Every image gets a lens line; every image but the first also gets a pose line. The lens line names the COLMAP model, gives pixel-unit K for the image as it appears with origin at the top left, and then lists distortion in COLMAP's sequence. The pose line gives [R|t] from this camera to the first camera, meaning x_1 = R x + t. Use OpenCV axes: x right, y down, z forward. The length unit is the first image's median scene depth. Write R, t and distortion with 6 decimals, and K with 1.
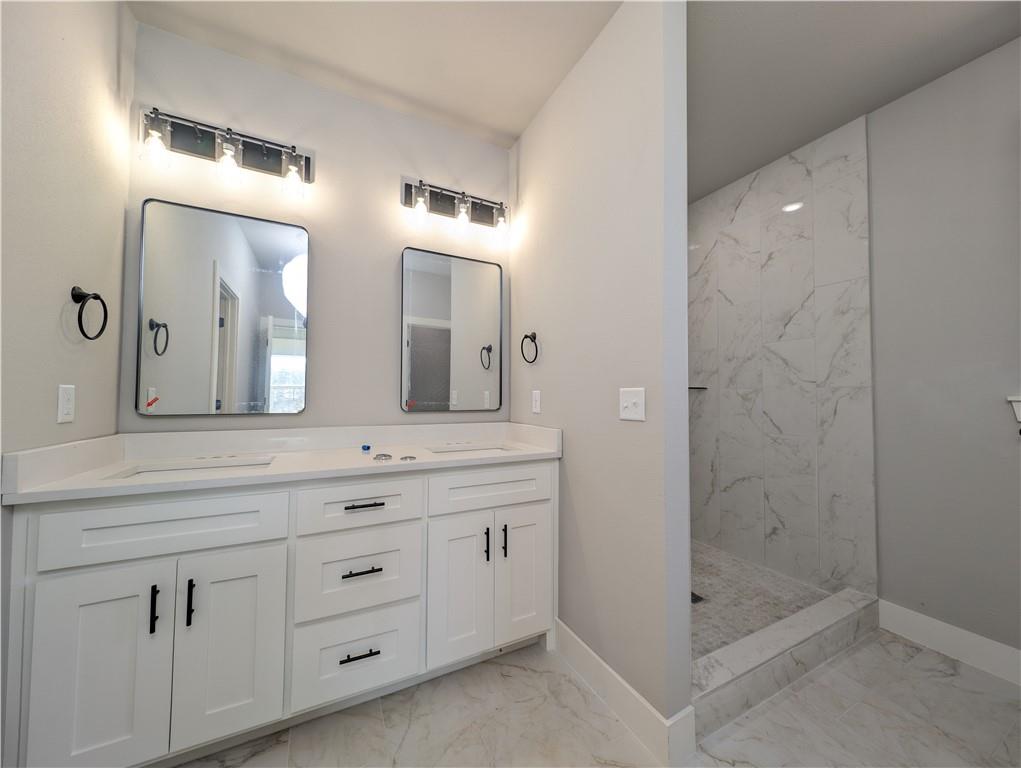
lens RADIAL K [[363.6, 0, 510.5], [0, 363.6, 384.0], [0, 0, 1]] dist [0.014866, -0.005054]
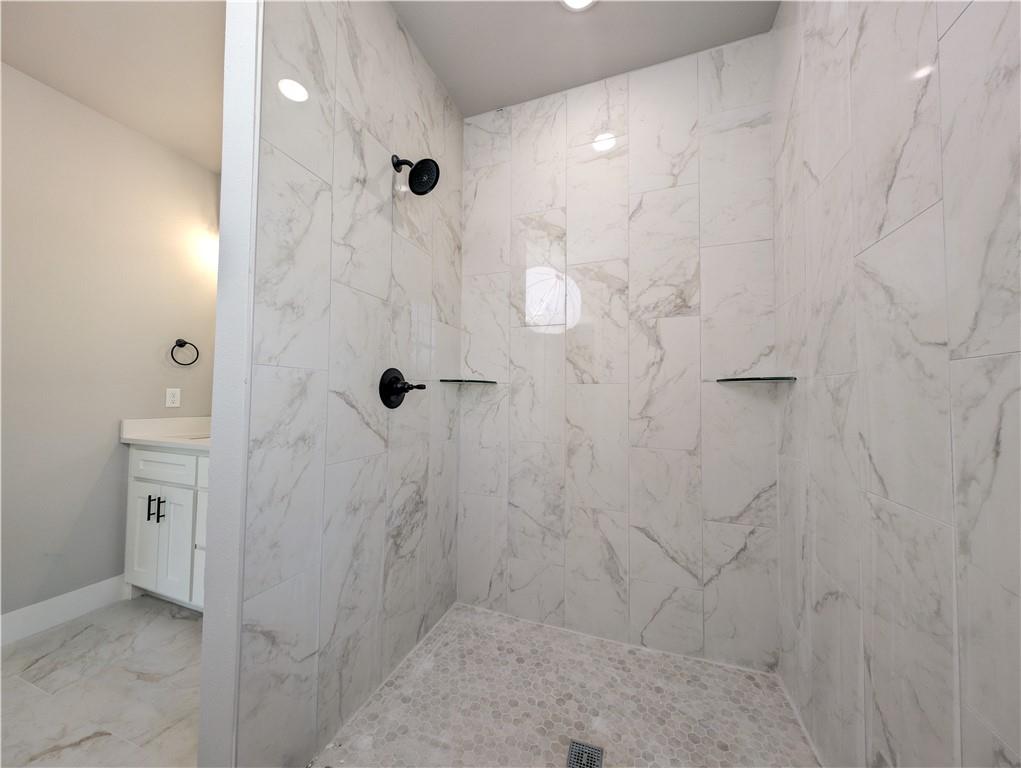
lens RADIAL K [[363.6, 0, 510.5], [0, 363.6, 384.0], [0, 0, 1]] dist [0.014866, -0.005054]
pose [[0.682351, -0.026391, -0.730549, 0.825723], [0.019403, 0.999650, -0.017989, 0.027044], [0.730768, -0.001900, 0.682624, 0.536229]]
